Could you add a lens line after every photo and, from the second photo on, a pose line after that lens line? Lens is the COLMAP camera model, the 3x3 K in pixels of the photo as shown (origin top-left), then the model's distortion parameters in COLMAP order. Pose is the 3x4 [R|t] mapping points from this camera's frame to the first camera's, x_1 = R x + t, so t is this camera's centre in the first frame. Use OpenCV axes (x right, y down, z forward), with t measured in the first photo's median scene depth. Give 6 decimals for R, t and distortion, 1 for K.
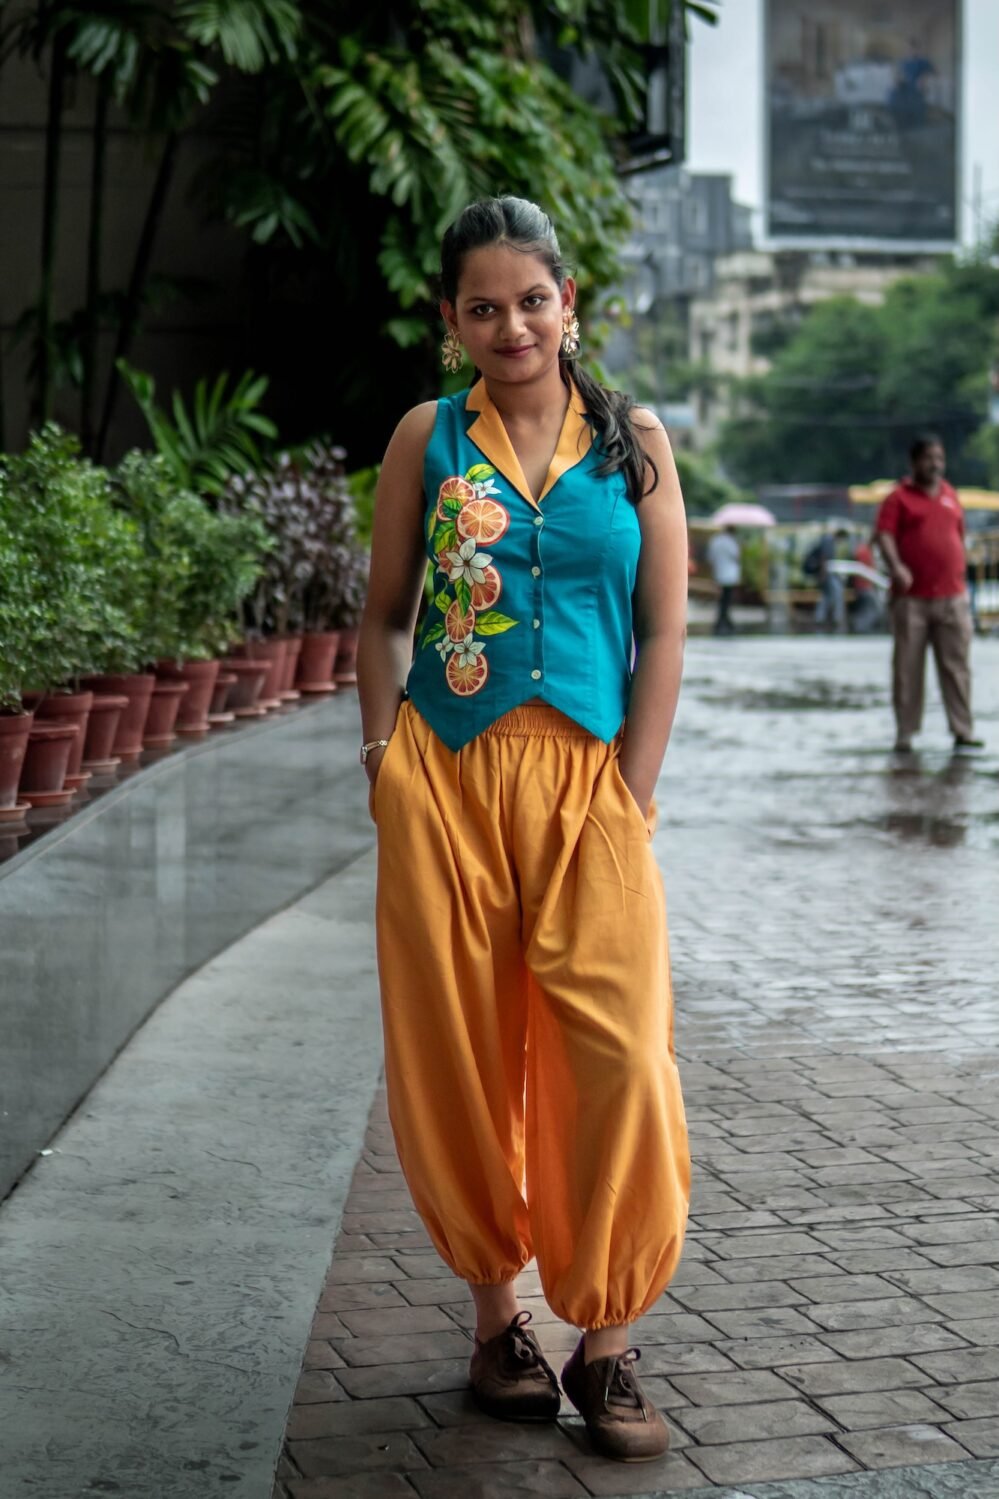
lens RADIAL K [[2632.8, 0, 498.9], [0, 2632.8, 749.4], [0, 0, 1]] dist [-0.161910, -0.187539]
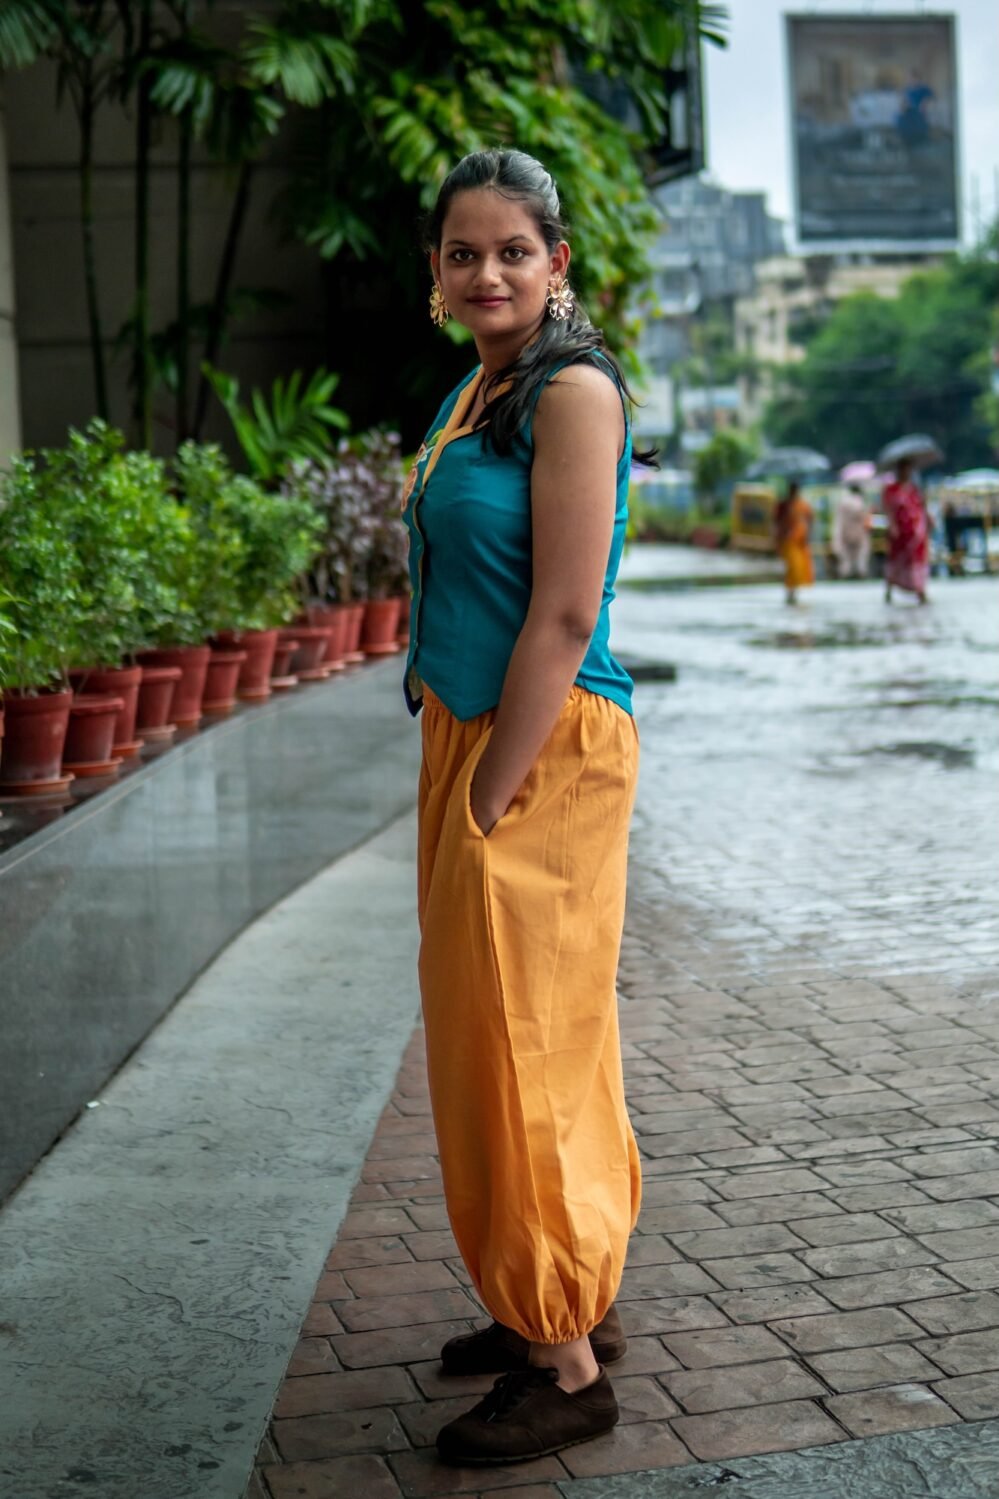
lens RADIAL K [[2205.4, 0, 497.8], [0, 2205.4, 692.0], [0, 0, 1]] dist [-0.161174, -0.170865]
pose [[0.998381, -0.036529, -0.043600, 0.034714], [0.036628, 0.999328, 0.001467, -0.008397], [0.043517, -0.003061, 0.999048, 0.116344]]
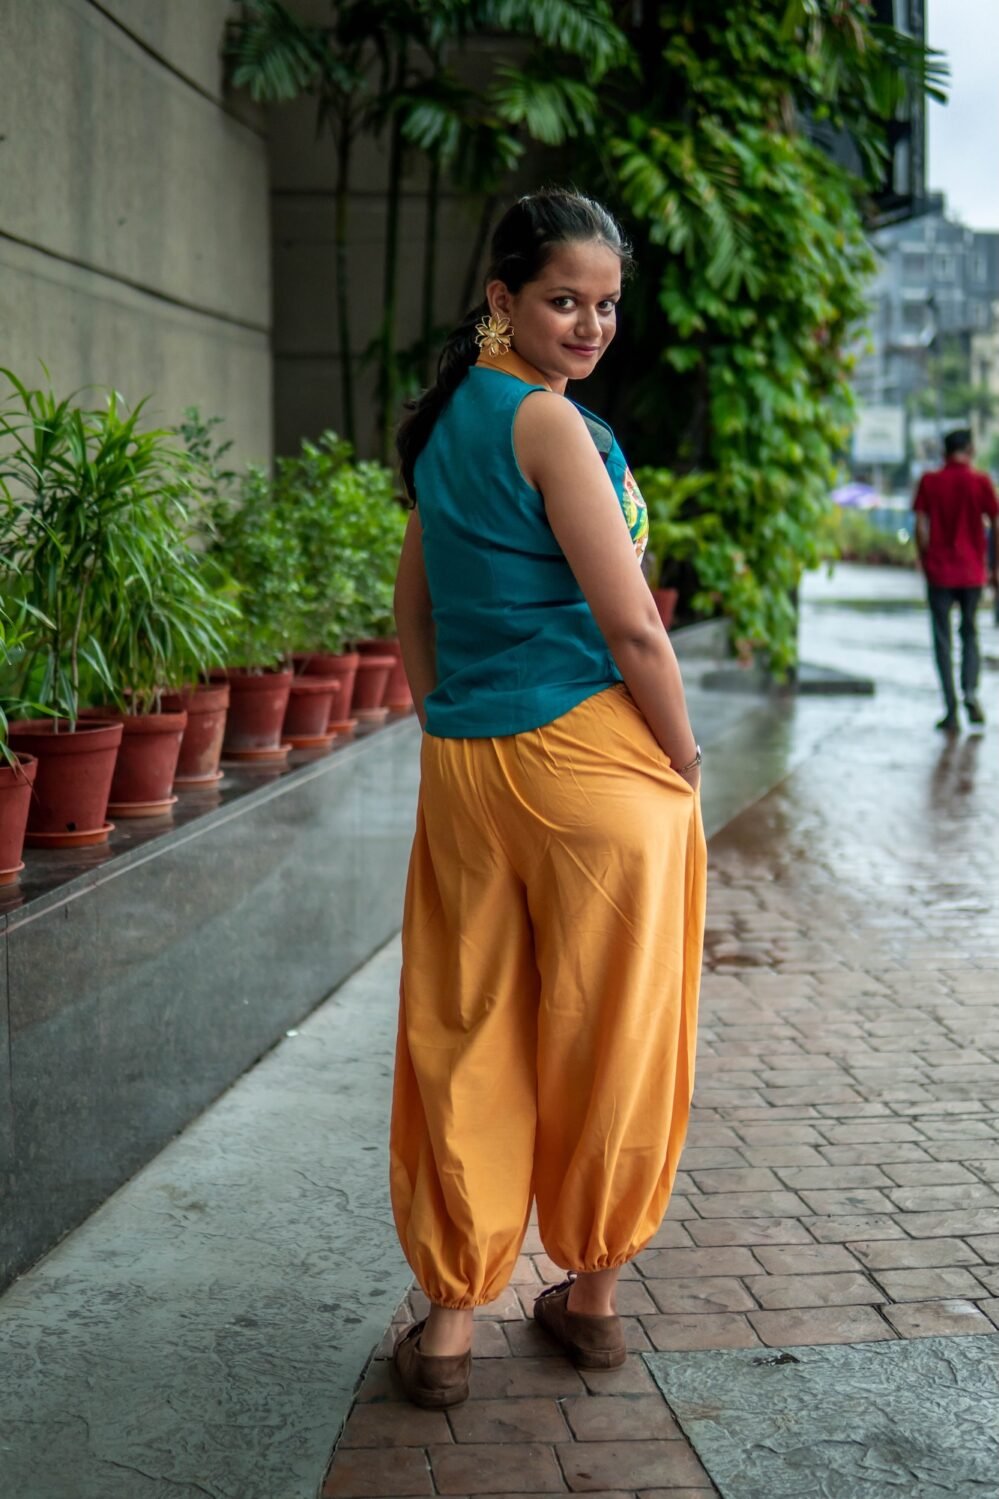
lens RADIAL K [[2115.2, 0, 535.1], [0, 2115.2, 791.3], [0, 0, 1]] dist [-0.165475, -0.154902]
pose [[0.990686, 0.017234, -0.135072, 0.066876], [-0.011314, 0.998946, 0.044475, -0.003183], [0.135697, -0.042533, 0.989837, 0.046746]]
